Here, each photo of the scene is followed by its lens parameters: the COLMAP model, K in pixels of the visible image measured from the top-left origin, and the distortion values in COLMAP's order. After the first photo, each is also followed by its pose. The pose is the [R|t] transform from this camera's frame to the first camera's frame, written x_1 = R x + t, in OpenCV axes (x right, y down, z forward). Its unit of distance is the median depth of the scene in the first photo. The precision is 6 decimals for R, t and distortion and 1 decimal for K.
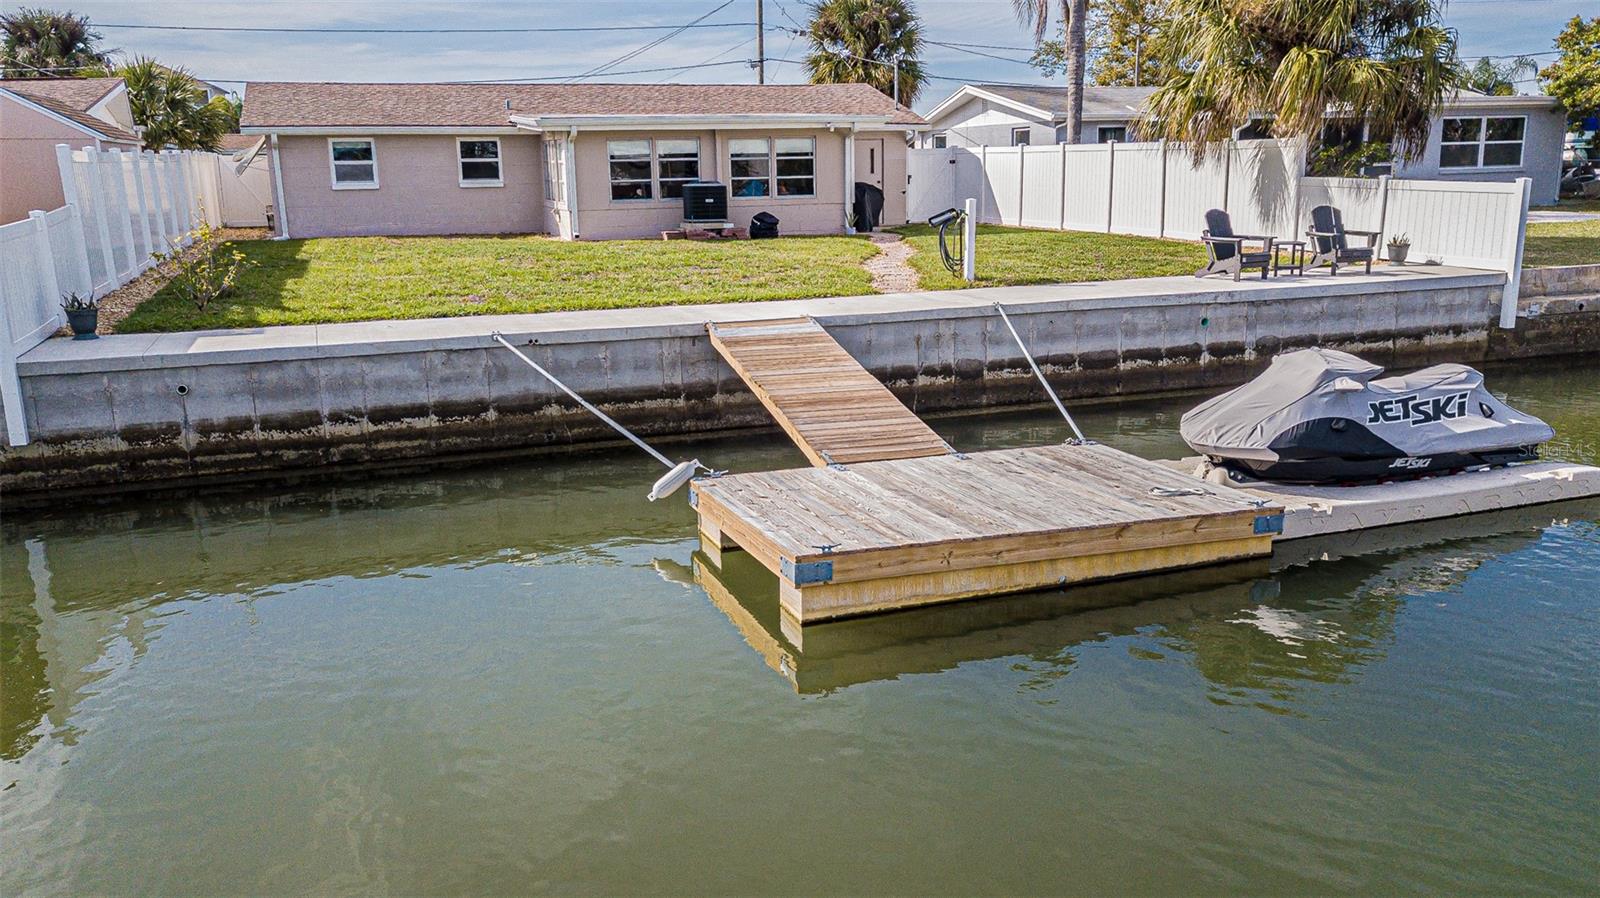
lens RADIAL K [[1279.9, 0, 800.0], [0, 1279.9, 449.0], [0, 0, 1]] dist [0.022552, 0.003058]
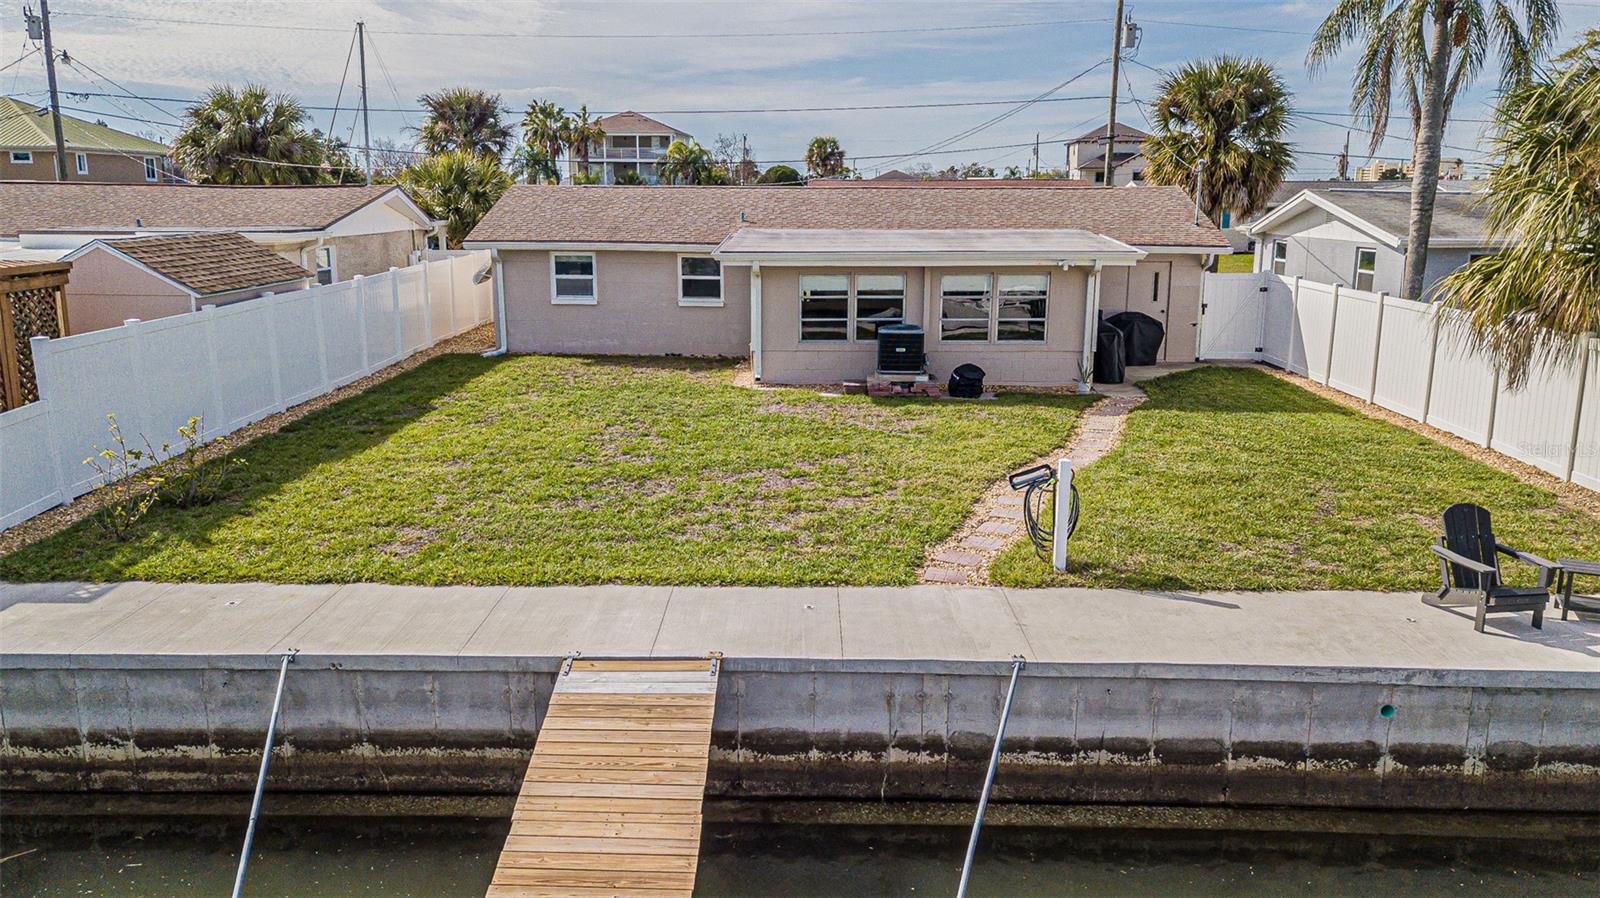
lens RADIAL K [[1220.6, 0, 800.0], [0, 1220.6, 449.0], [0, 0, 1]] dist [0.025098, 0.005639]
pose [[0.934836, 0.094248, -0.342344, 0.238946], [-0.096853, 0.995253, 0.009520, -0.203007], [0.341616, 0.024257, 0.939527, 0.330806]]
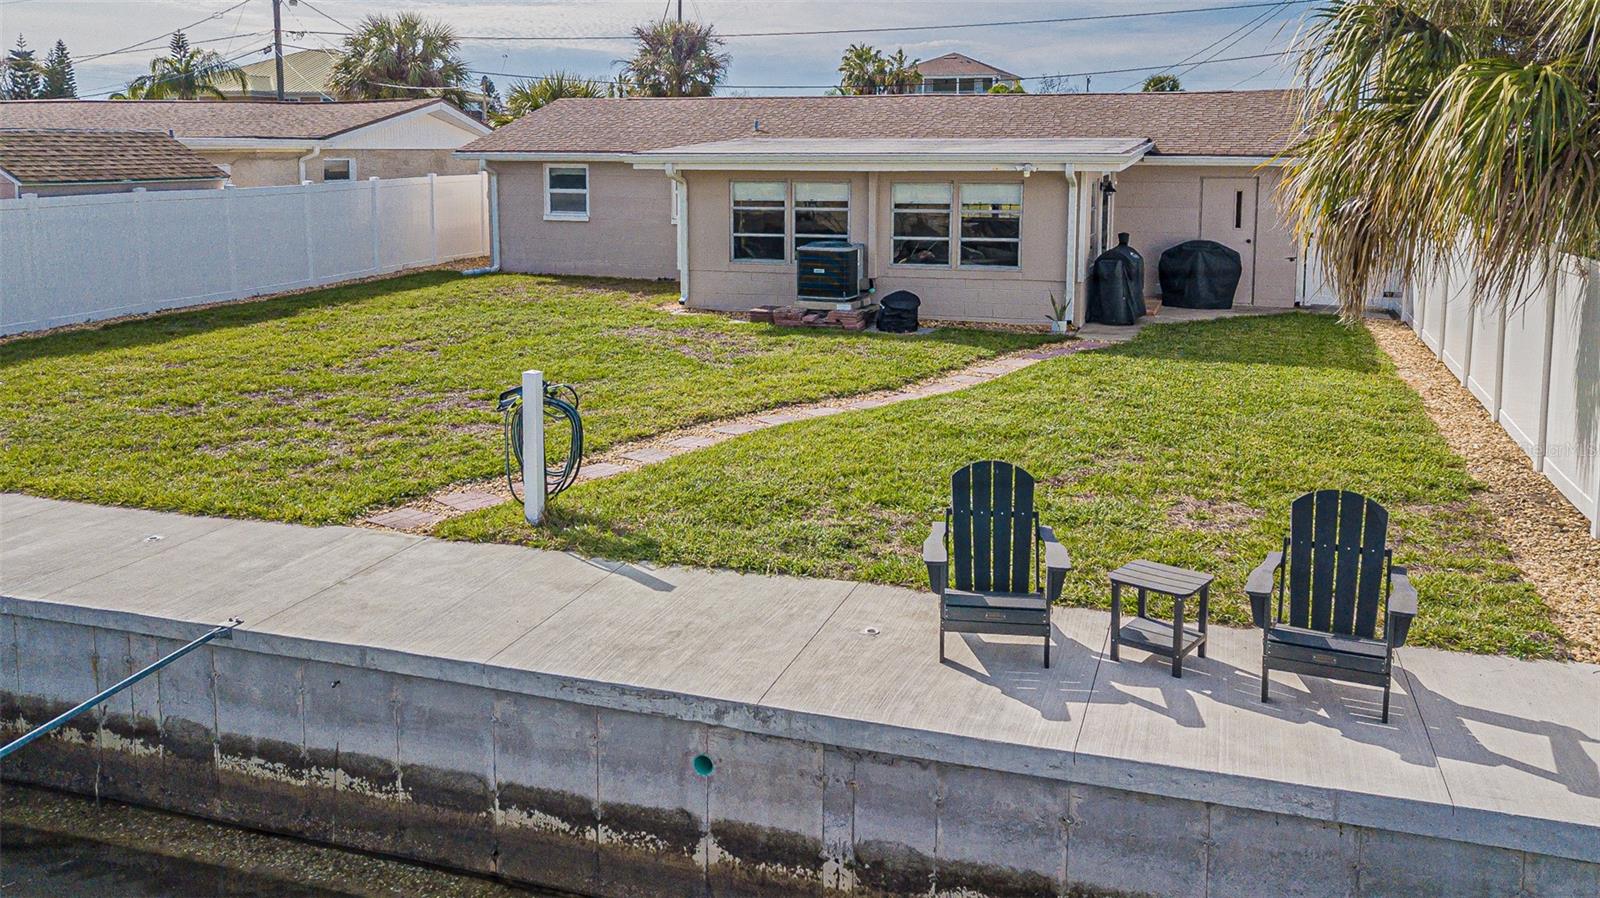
lens RADIAL K [[1314.9, 0, 802.6], [0, 1314.9, 306.6], [0, 0, 1]] dist [0.011790, 0.003005]
pose [[0.786083, 0.095329, -0.610726, 0.573879], [-0.150604, 0.987798, -0.039660, -0.227234], [0.599493, 0.123154, 0.790849, 0.670734]]
